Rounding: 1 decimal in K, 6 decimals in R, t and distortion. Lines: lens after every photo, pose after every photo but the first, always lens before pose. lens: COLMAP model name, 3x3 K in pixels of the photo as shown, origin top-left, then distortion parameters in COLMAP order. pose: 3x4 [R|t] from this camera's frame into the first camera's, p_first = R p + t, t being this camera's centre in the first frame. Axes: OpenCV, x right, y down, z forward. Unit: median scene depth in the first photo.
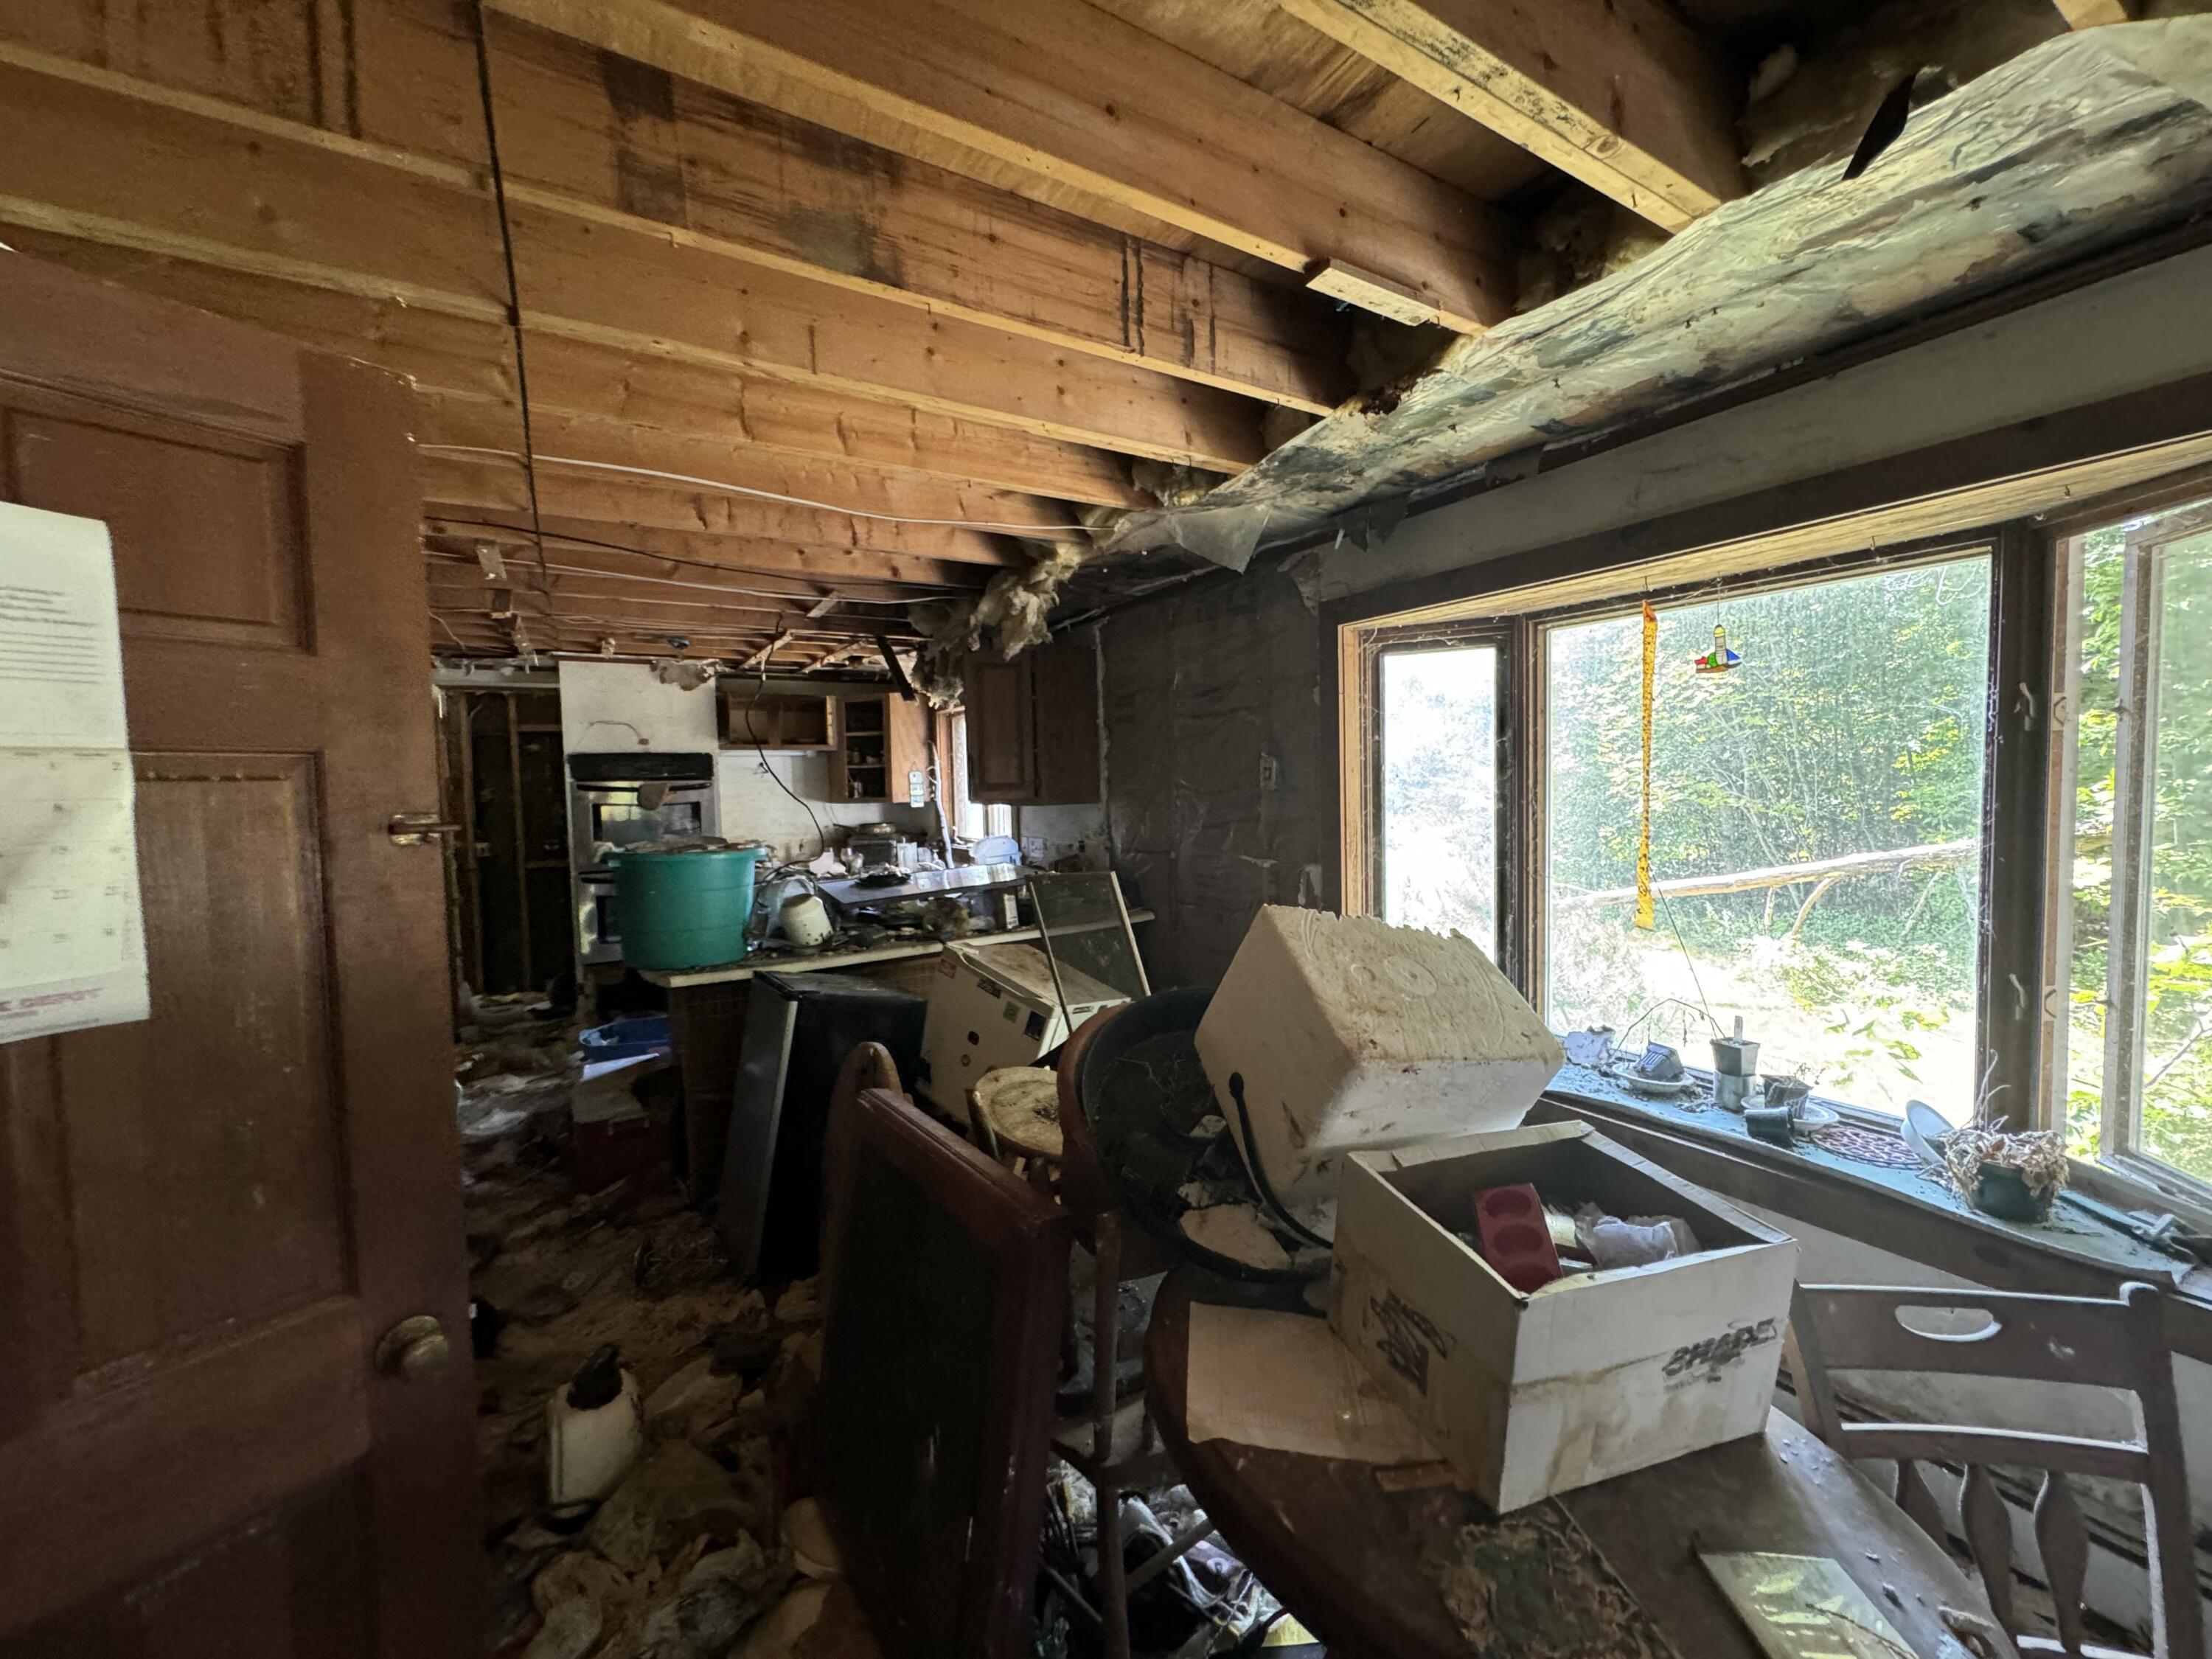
lens RADIAL K [[874.3, 0, 1106.0], [0, 874.3, 829.5], [0, 0, 1]] dist [-0.000301, 0.000051]
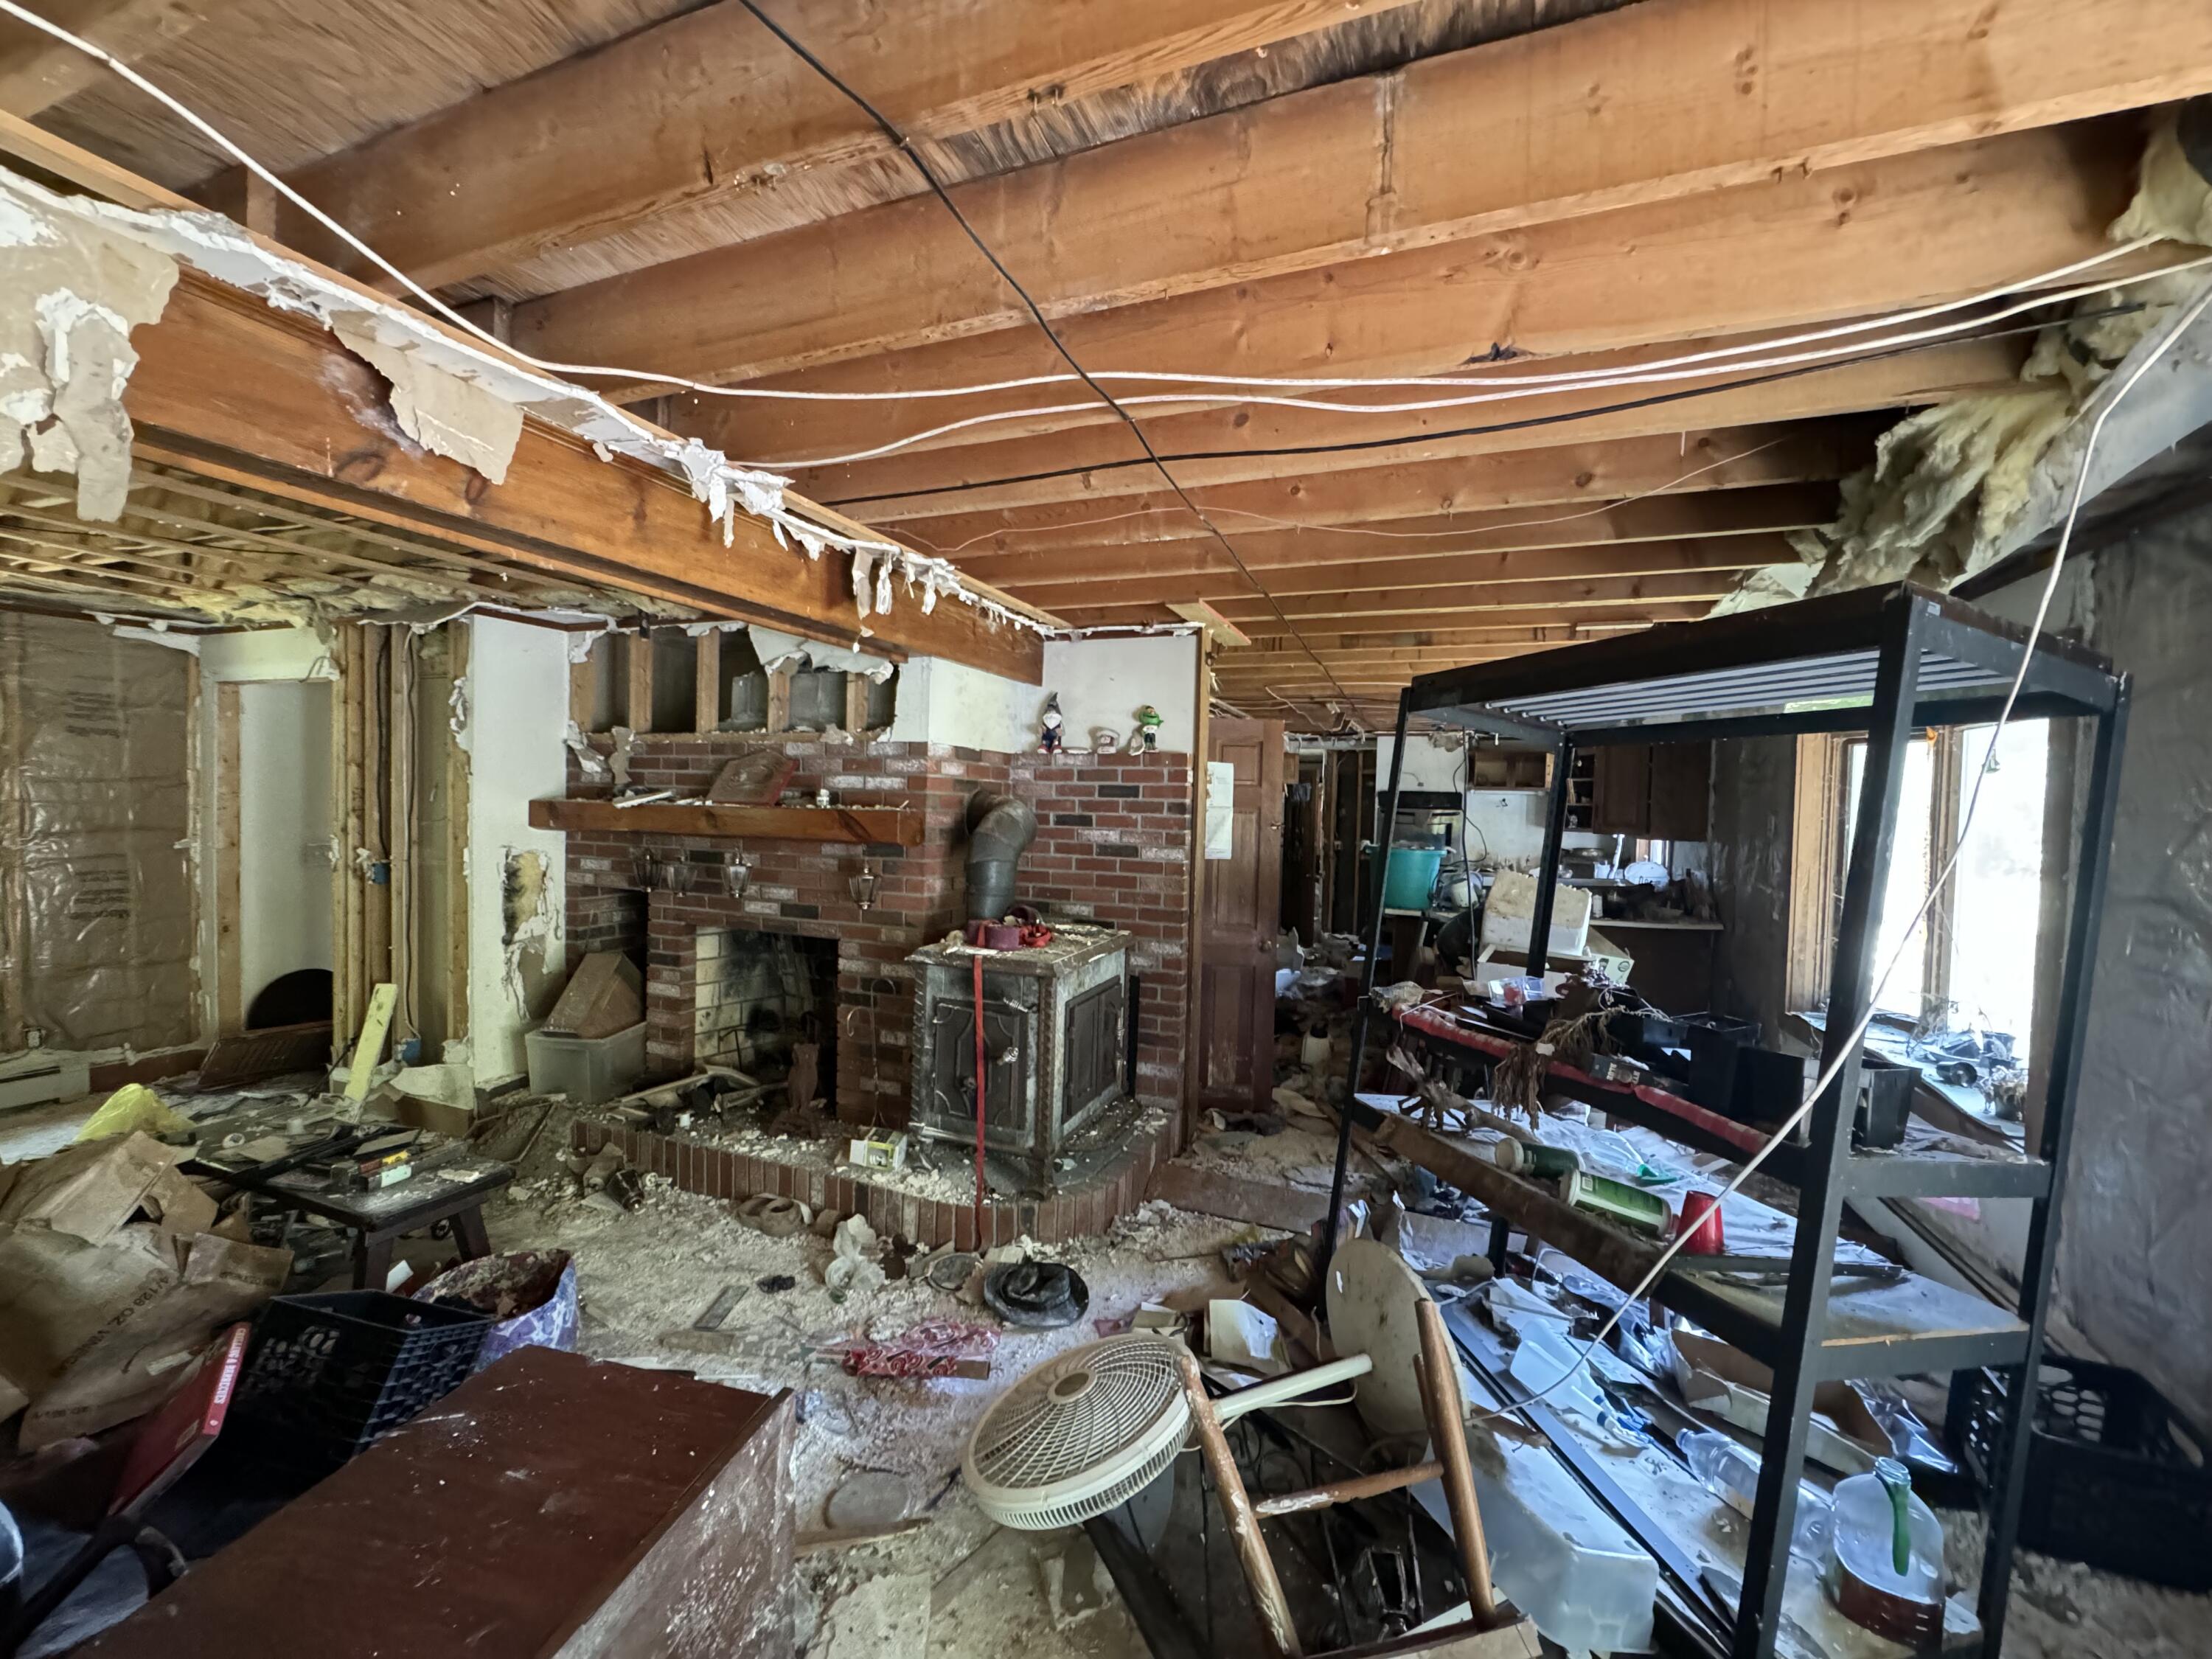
lens RADIAL K [[874.3, 0, 1106.0], [0, 874.3, 829.5], [0, 0, 1]] dist [-0.000301, 0.000051]
pose [[0.608572, 0.057190, -0.791435, 0.374346], [-0.076870, 0.996957, 0.012932, 0.004965], [0.789767, 0.052967, 0.611116, -0.406324]]
